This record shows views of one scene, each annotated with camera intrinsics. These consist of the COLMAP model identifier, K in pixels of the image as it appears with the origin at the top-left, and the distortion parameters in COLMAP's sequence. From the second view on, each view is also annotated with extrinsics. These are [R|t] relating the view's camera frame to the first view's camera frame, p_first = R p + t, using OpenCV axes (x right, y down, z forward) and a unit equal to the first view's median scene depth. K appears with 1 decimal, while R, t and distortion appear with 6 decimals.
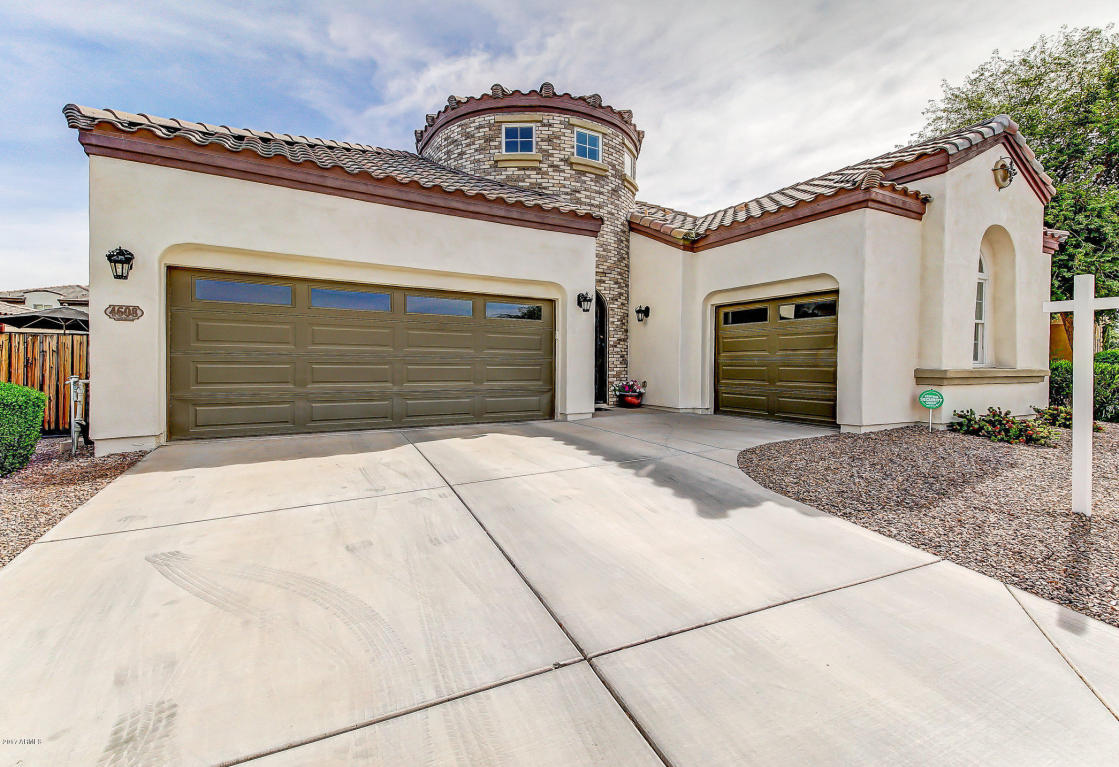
lens RADIAL K [[501.5, 0, 504.4], [0, 501.5, 382.5], [0, 0, 1]] dist [0.023814, 0.000241]
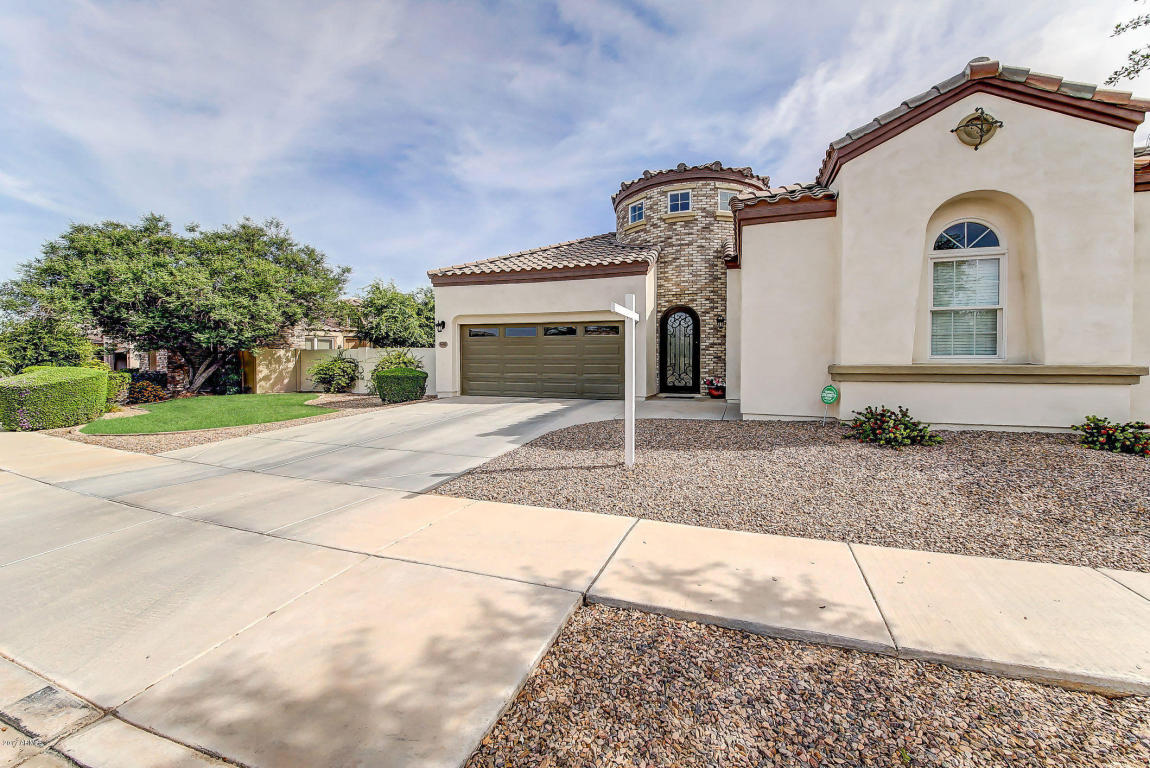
lens RADIAL K [[406.6, 0, 571.3], [0, 406.6, 388.3], [0, 0, 1]] dist [0.000353, -0.000107]
pose [[0.658405, 0.038571, -0.751674, 0.827928], [-0.027989, 0.999250, 0.026759, 0.009476], [0.752143, 0.003420, 0.658991, 0.065570]]
